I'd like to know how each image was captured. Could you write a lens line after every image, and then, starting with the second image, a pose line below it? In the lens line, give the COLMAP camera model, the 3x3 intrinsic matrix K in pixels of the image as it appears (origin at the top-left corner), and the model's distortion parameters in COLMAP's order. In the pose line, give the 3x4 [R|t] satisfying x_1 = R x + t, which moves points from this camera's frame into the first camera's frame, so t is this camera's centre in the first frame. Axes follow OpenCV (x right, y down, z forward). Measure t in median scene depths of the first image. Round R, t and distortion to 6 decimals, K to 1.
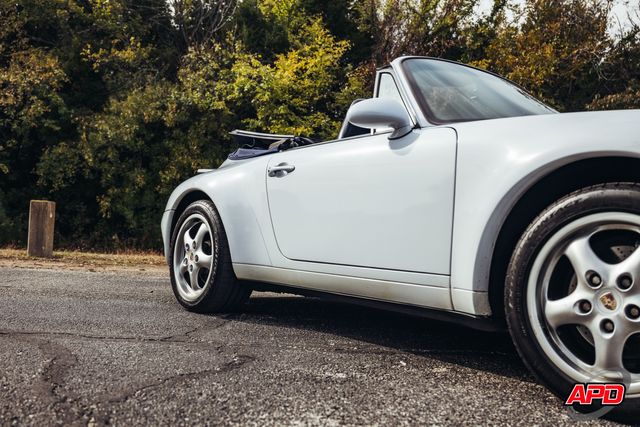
lens RADIAL K [[620.3, 0, 330.8], [0, 620.3, 225.4], [0, 0, 1]] dist [0.034190, 0.000000]
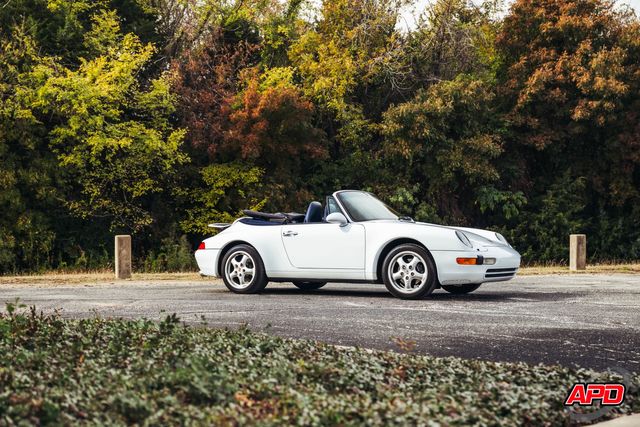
lens RADIAL K [[934.2, 0, 339.2], [0, 934.2, 219.4], [0, 0, 1]] dist [0.021590, 0.000000]
pose [[0.939623, -0.044922, 0.339251, -0.218351], [0.041693, 0.998989, 0.016804, -0.037269], [-0.339663, -0.001645, 0.940546, -0.494295]]
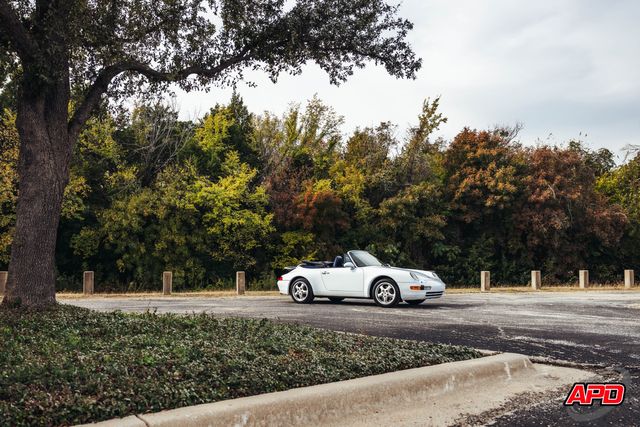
lens RADIAL K [[531.8, 0, 316.2], [0, 531.8, 226.6], [0, 0, 1]] dist [-0.000317, 0.027645]
pose [[0.964739, -0.029544, 0.261545, -0.230604], [0.042833, 0.998057, -0.045255, -0.049493], [-0.259699, 0.054862, 0.964130, -0.573458]]
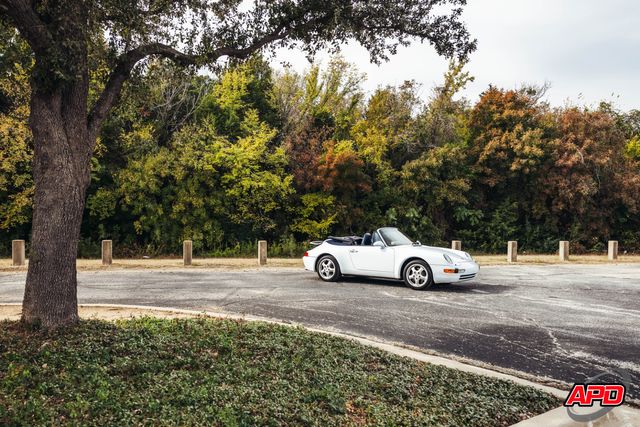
lens RADIAL K [[531.8, 0, 328.0], [0, 531.8, 214.7], [0, 0, 1]] dist [-0.000317, 0.027645]
pose [[0.966184, -0.036016, 0.255327, -0.239976], [0.030583, 0.999214, 0.025218, -0.087737], [-0.256035, -0.016556, 0.966526, -0.535676]]
